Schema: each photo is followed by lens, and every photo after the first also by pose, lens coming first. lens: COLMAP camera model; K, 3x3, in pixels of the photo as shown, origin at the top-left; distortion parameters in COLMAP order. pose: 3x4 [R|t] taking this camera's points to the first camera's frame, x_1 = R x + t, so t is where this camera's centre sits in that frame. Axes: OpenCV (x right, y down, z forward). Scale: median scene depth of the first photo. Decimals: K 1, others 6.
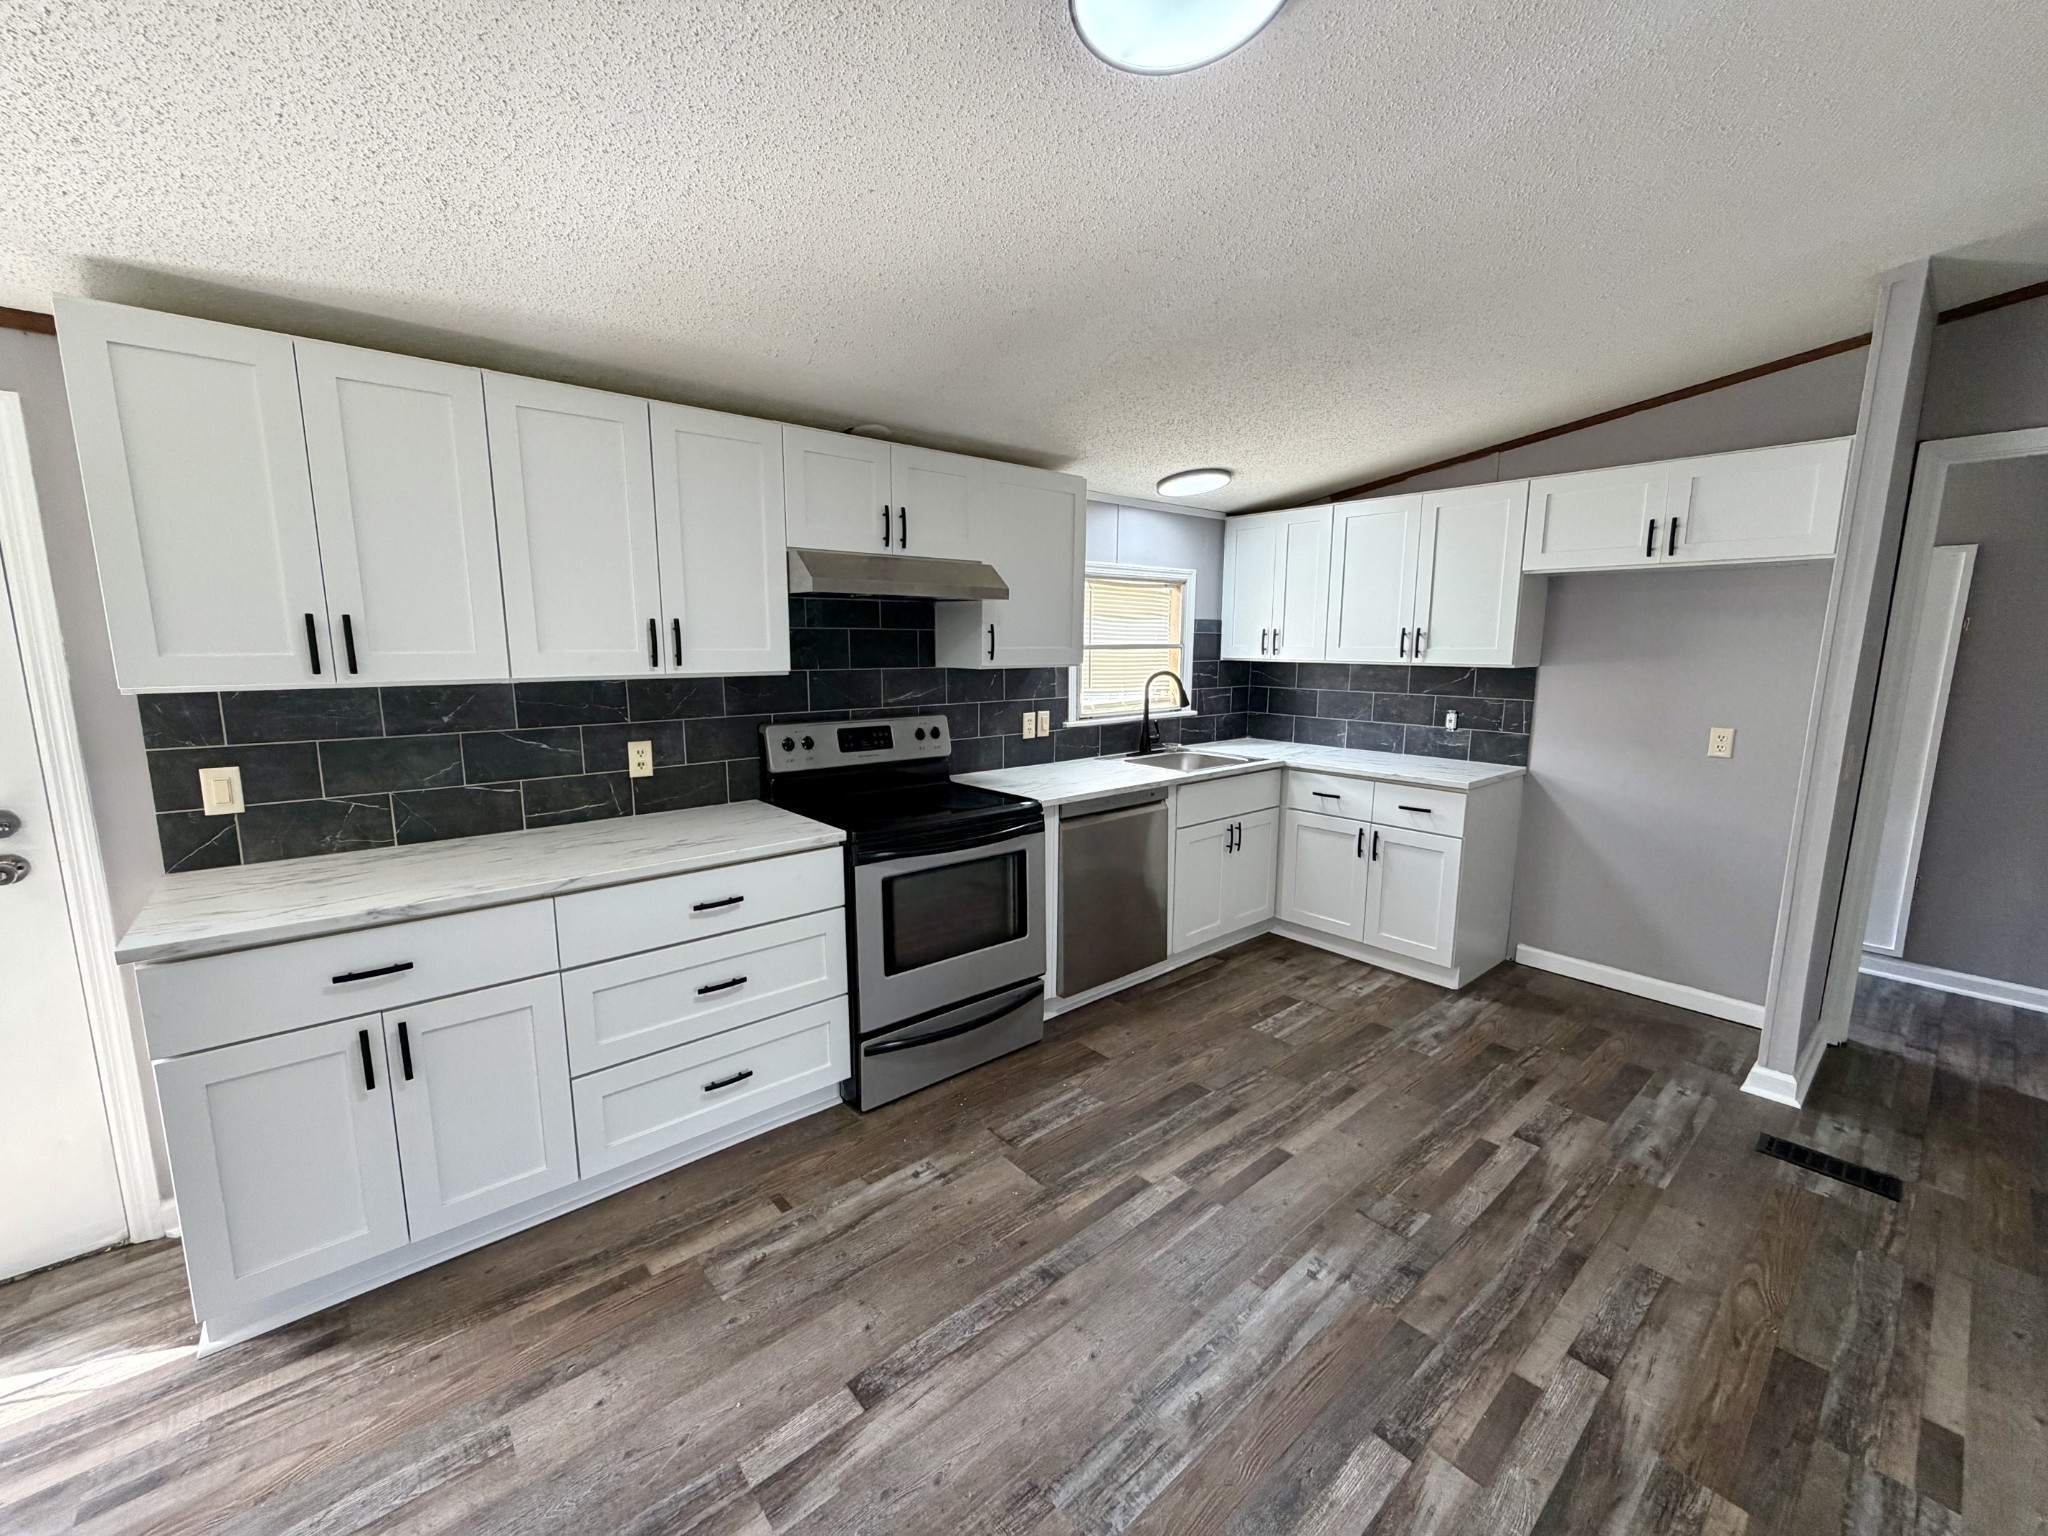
lens RADIAL K [[819.0, 0, 1018.9], [0, 819.0, 770.5], [0, 0, 1]] dist [-0.000830, -0.000021]
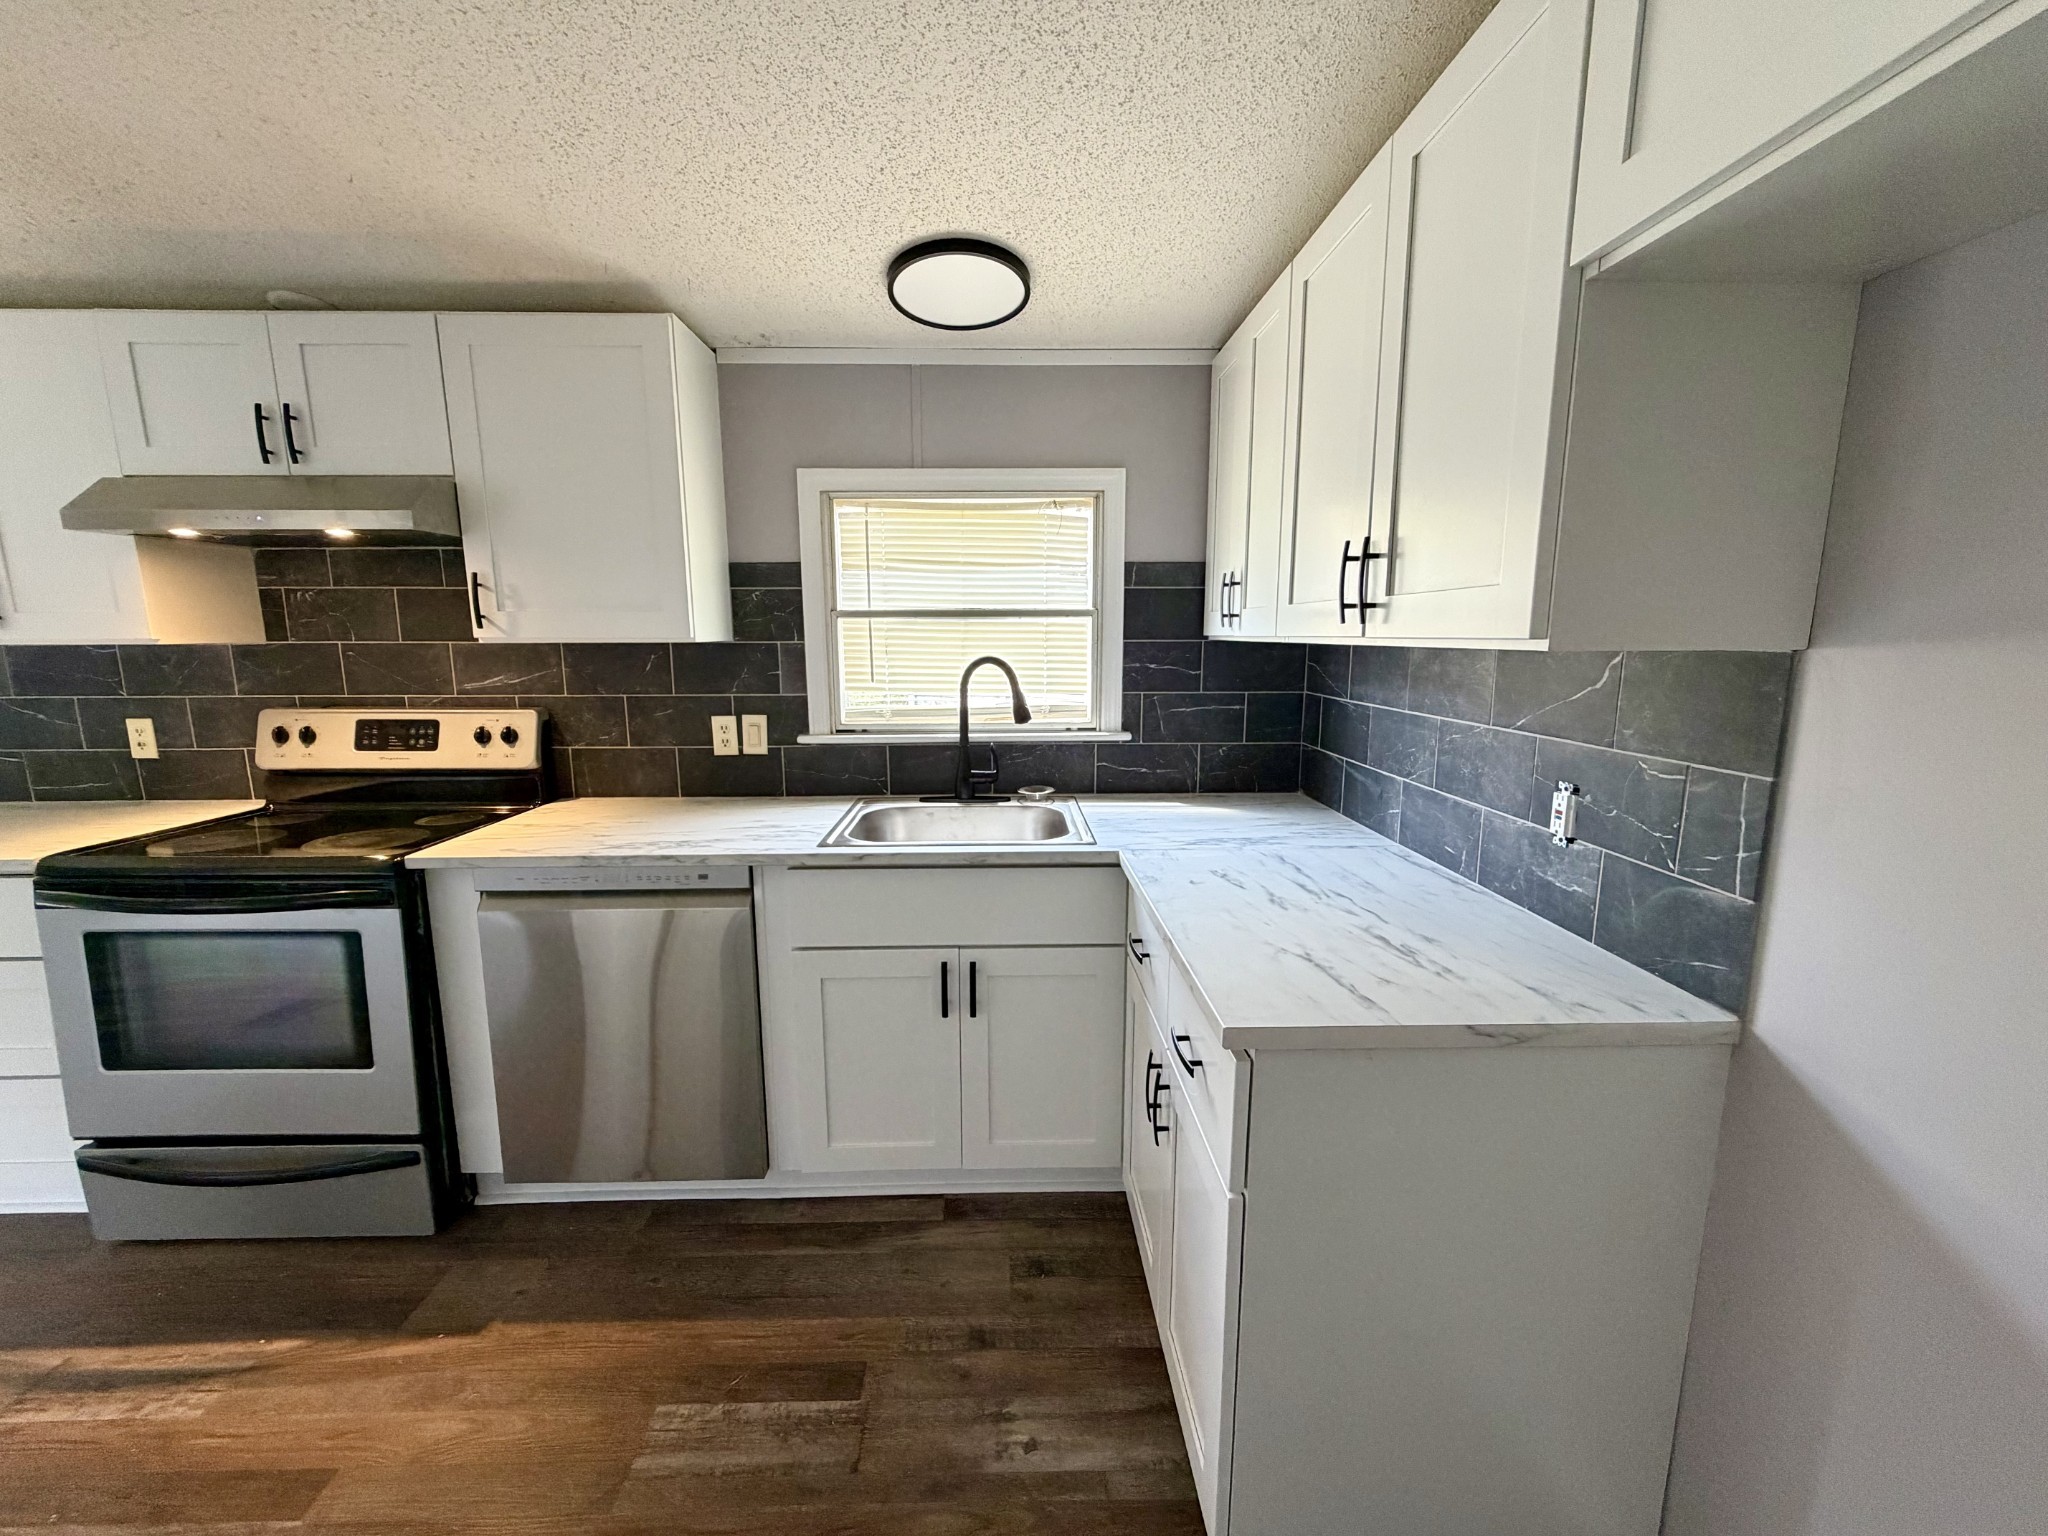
lens RADIAL K [[819.0, 0, 1018.9], [0, 819.0, 770.5], [0, 0, 1]] dist [-0.000830, -0.000021]
pose [[0.779741, 0.099110, -0.618208, 0.592713], [-0.095473, 0.994666, 0.039043, -0.074507], [0.618780, 0.028578, 0.785044, 0.633523]]
